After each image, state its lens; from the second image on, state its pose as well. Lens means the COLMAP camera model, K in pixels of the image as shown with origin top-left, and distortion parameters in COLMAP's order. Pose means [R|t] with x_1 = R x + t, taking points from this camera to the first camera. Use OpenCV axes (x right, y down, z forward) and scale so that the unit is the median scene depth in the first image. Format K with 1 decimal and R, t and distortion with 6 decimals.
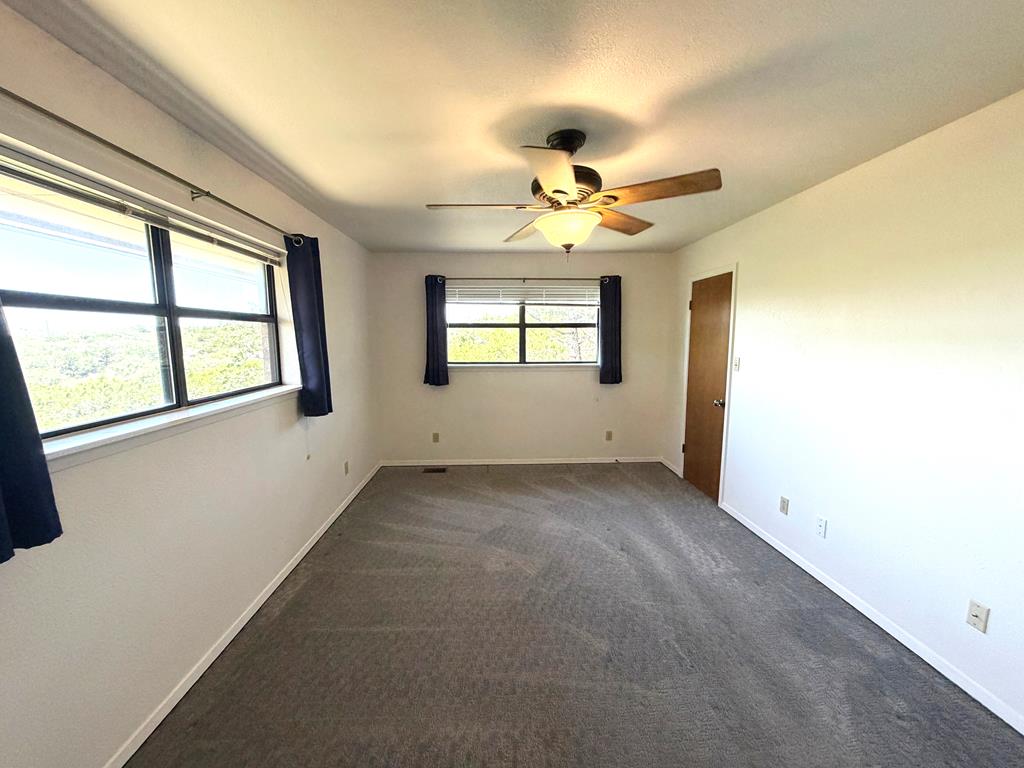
lens RADIAL K [[407.4, 0, 512.0], [0, 407.4, 384.0], [0, 0, 1]] dist [-0.001391, 0.000450]
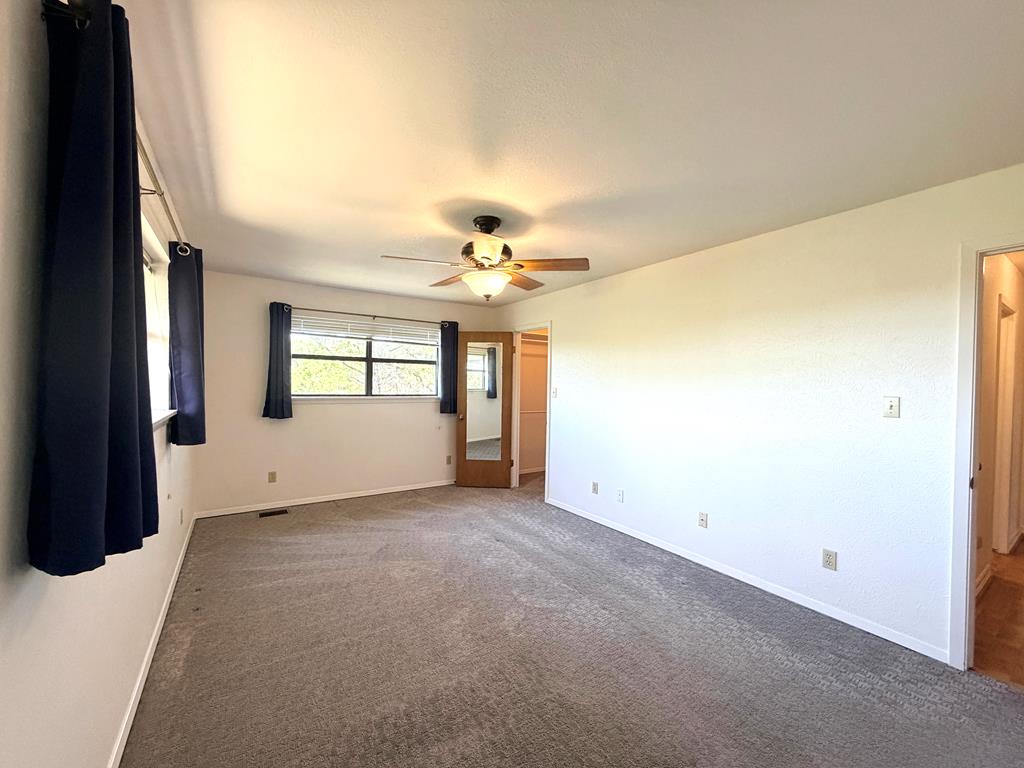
lens RADIAL K [[406.2, 0, 509.1], [0, 406.2, 382.3], [0, 0, 1]] dist [-0.000324, 0.000173]
pose [[0.854181, 0.018739, 0.519638, -0.250711], [0.041433, 0.993720, -0.103943, 0.045080], [-0.518322, 0.110316, 0.848040, -0.077169]]
